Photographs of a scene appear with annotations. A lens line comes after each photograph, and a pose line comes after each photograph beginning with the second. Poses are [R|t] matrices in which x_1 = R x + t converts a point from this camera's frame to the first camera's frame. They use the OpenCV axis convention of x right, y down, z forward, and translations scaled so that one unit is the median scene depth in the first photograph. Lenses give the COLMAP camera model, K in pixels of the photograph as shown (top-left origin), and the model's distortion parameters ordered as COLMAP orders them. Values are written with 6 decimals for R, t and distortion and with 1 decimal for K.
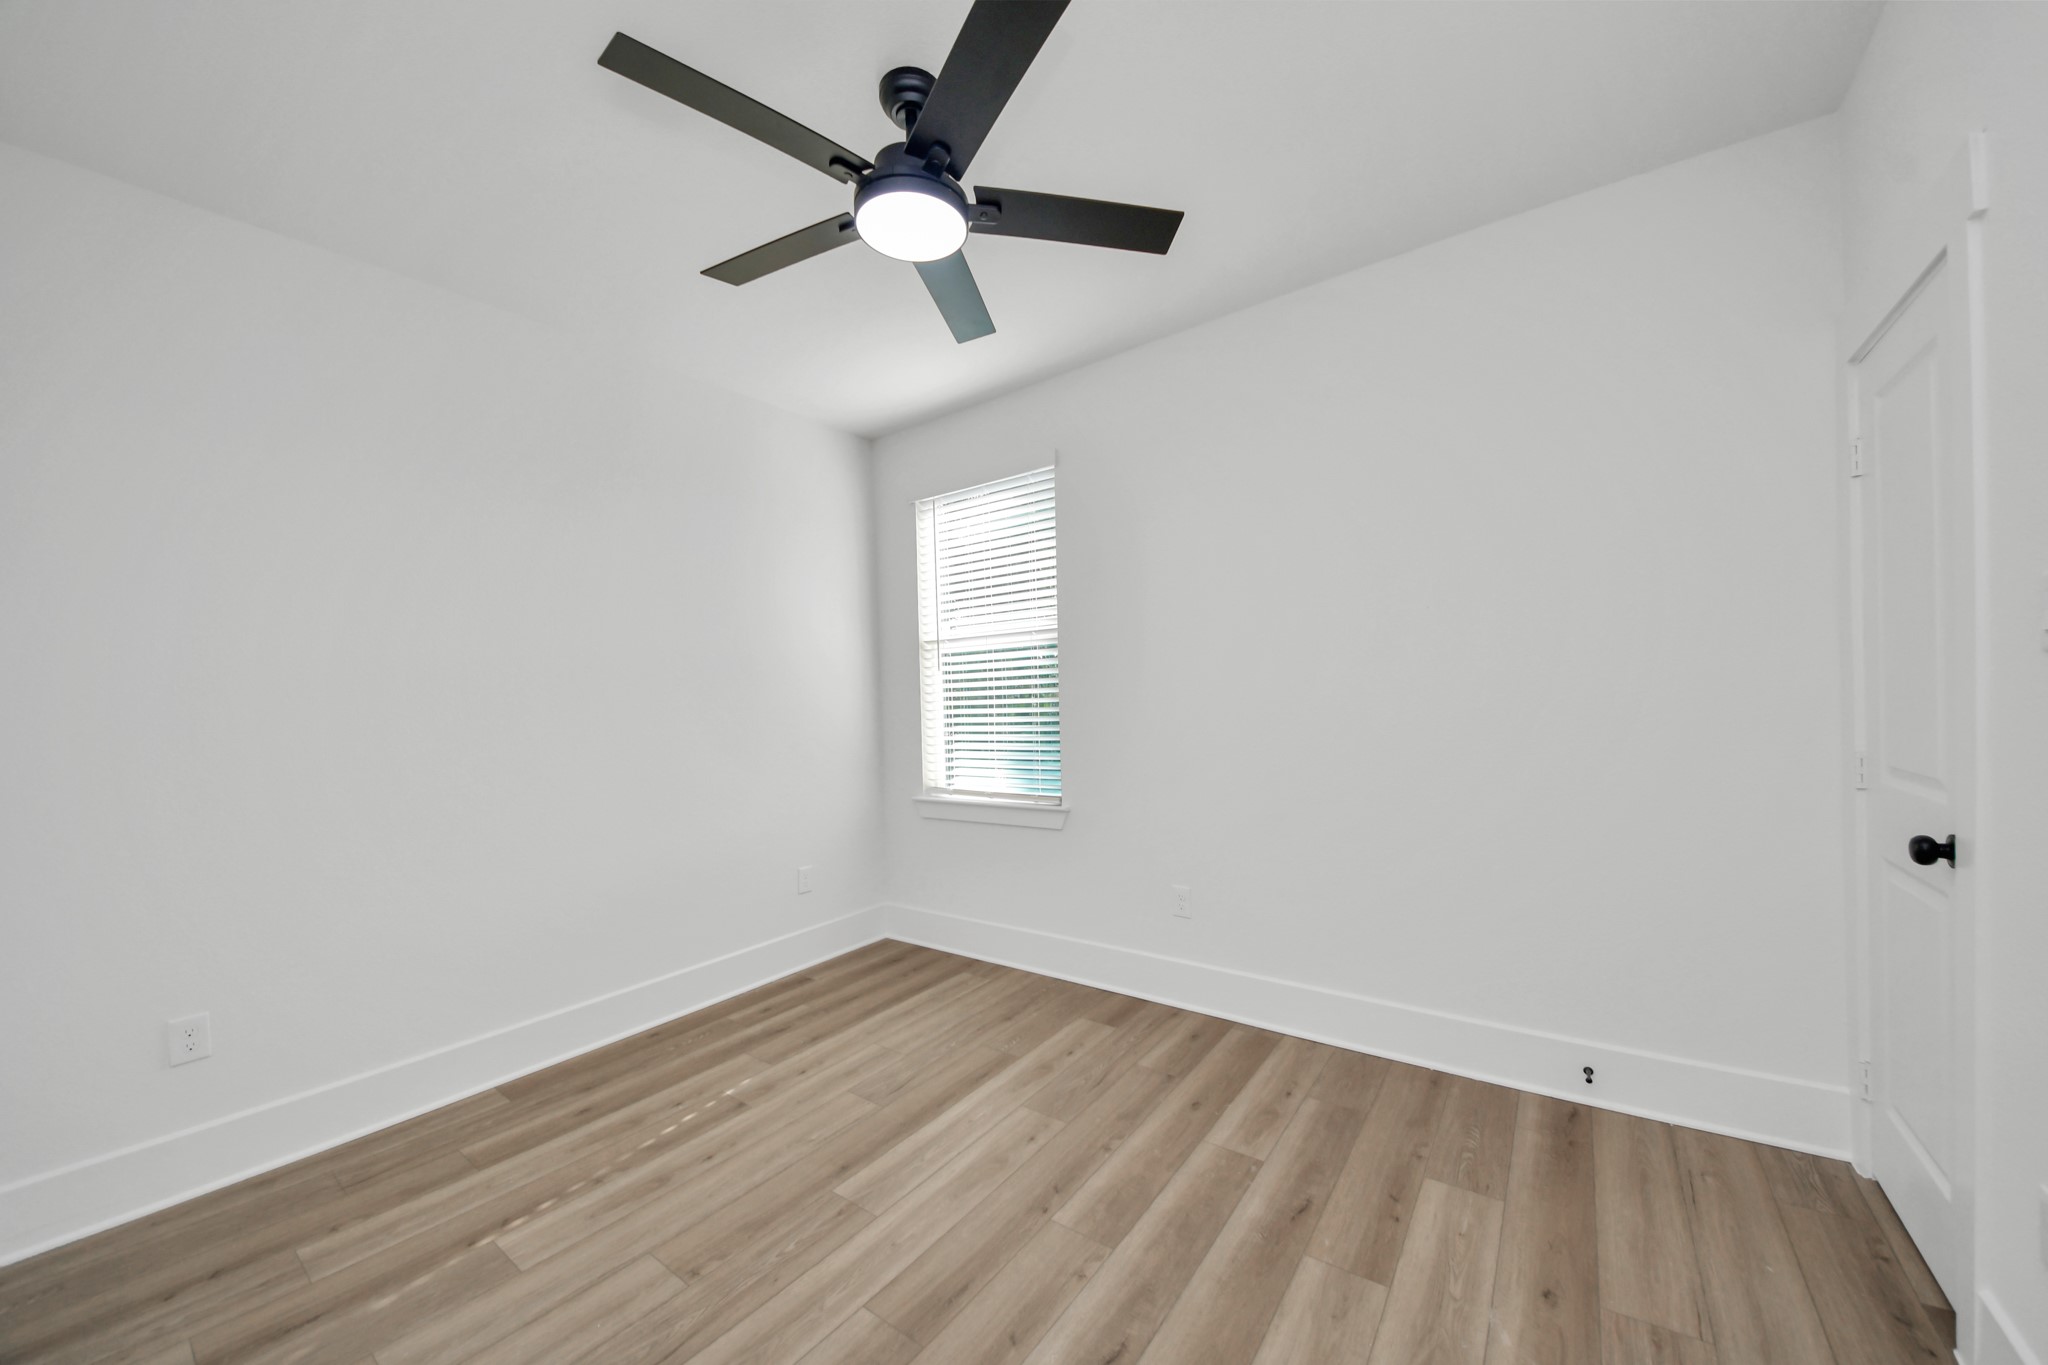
lens RADIAL K [[749.8, 0, 1016.6], [0, 749.8, 684.1], [0, 0, 1]] dist [0.031368, -0.022818]
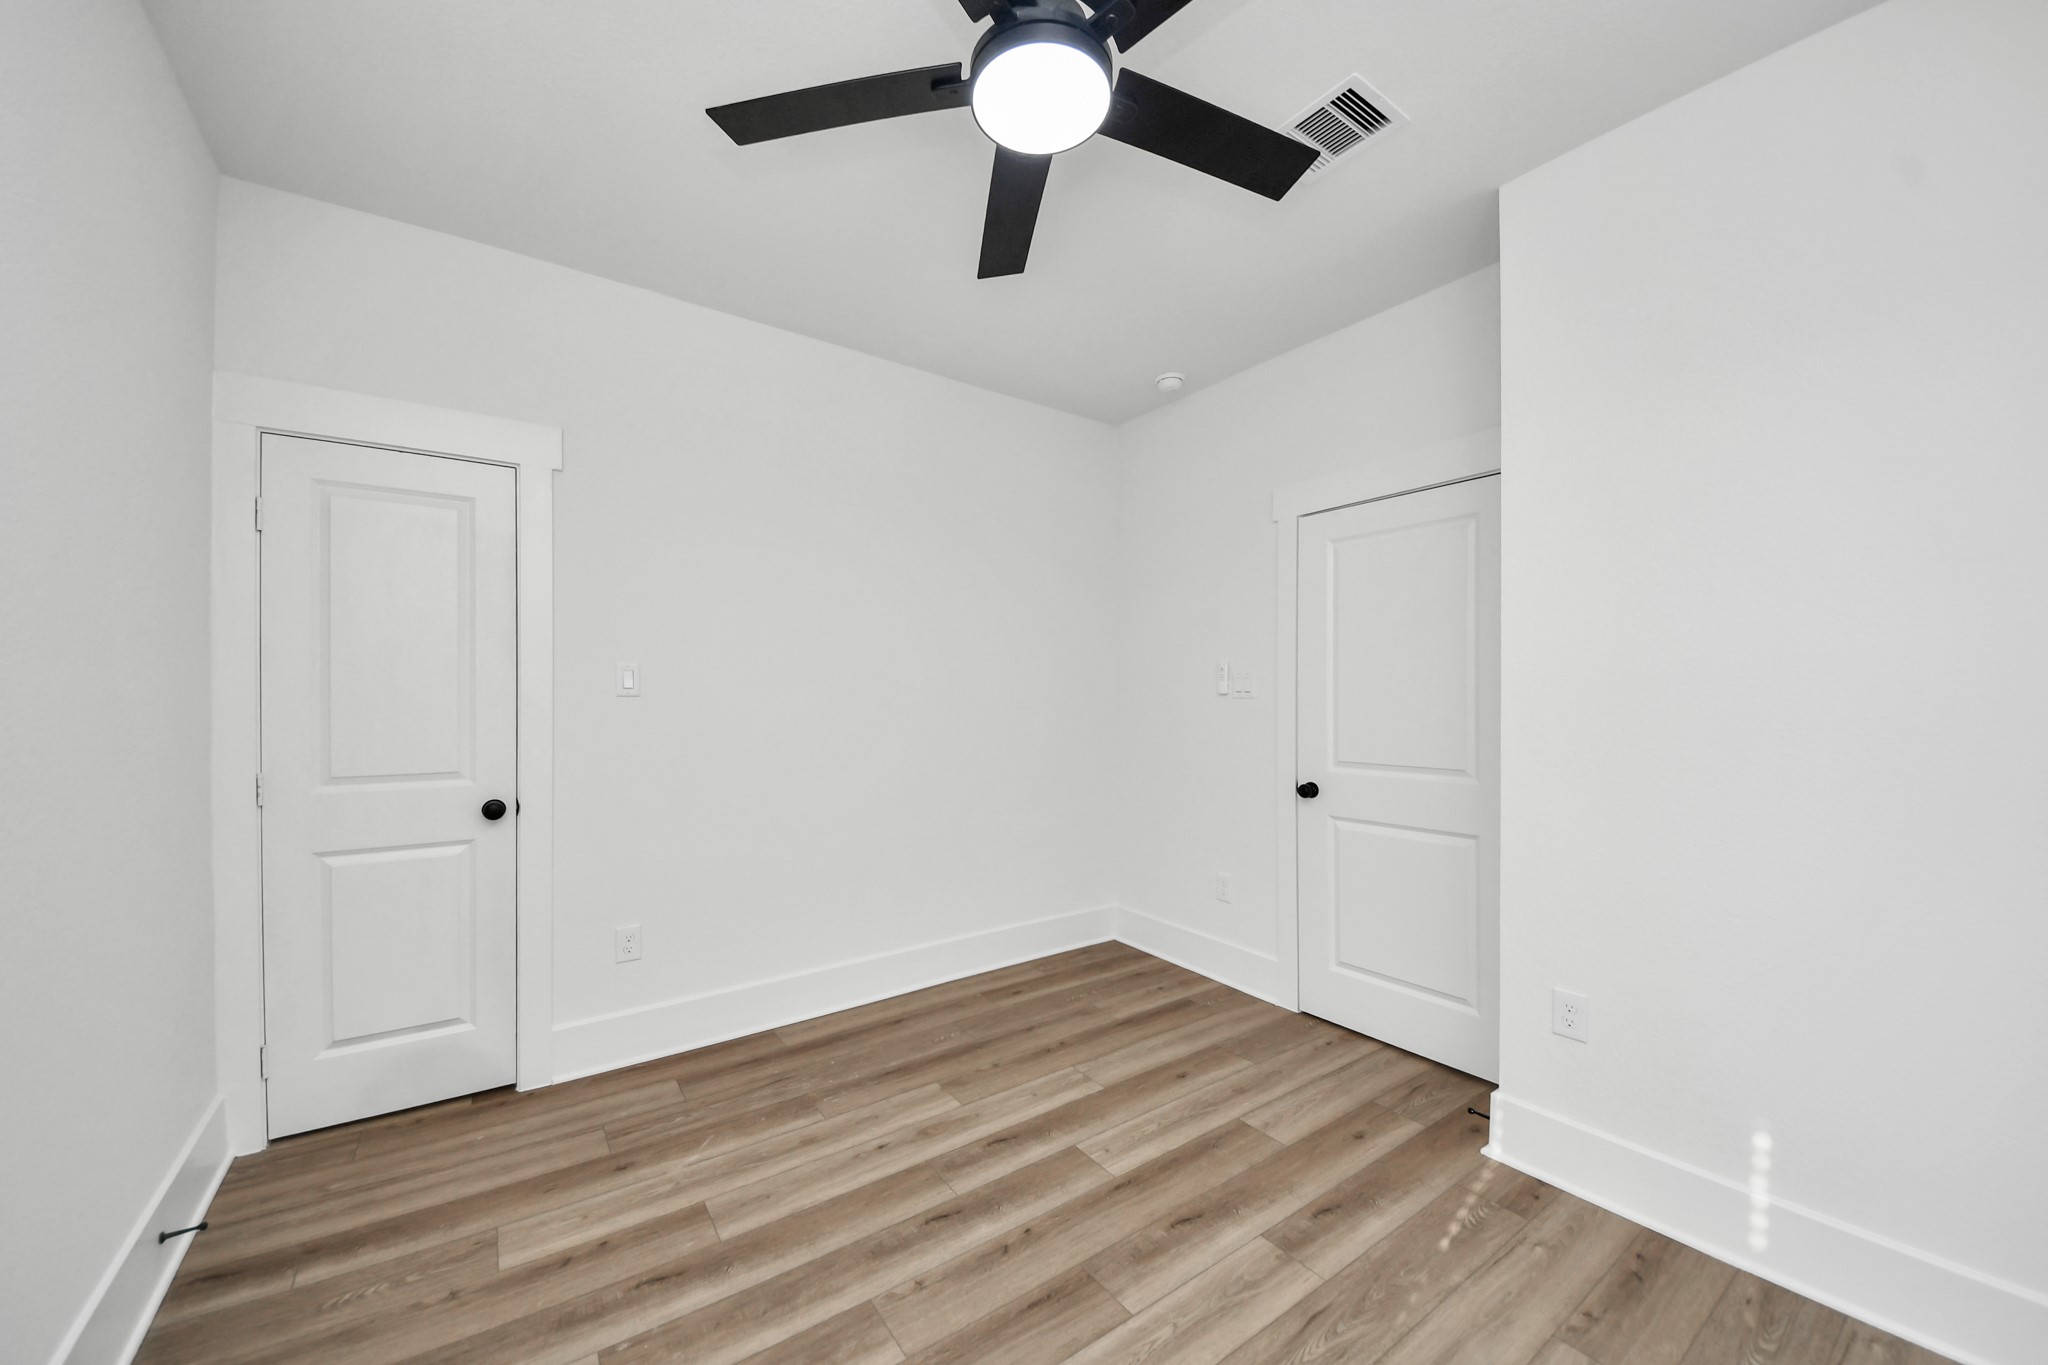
lens RADIAL K [[749.8, 0, 1016.6], [0, 749.8, 684.1], [0, 0, 1]] dist [0.031368, -0.022818]
pose [[-0.948901, 0.032913, 0.313853, -0.391681], [0.020065, 0.998826, -0.044080, 0.025768], [-0.314936, -0.035530, -0.948448, 1.992501]]
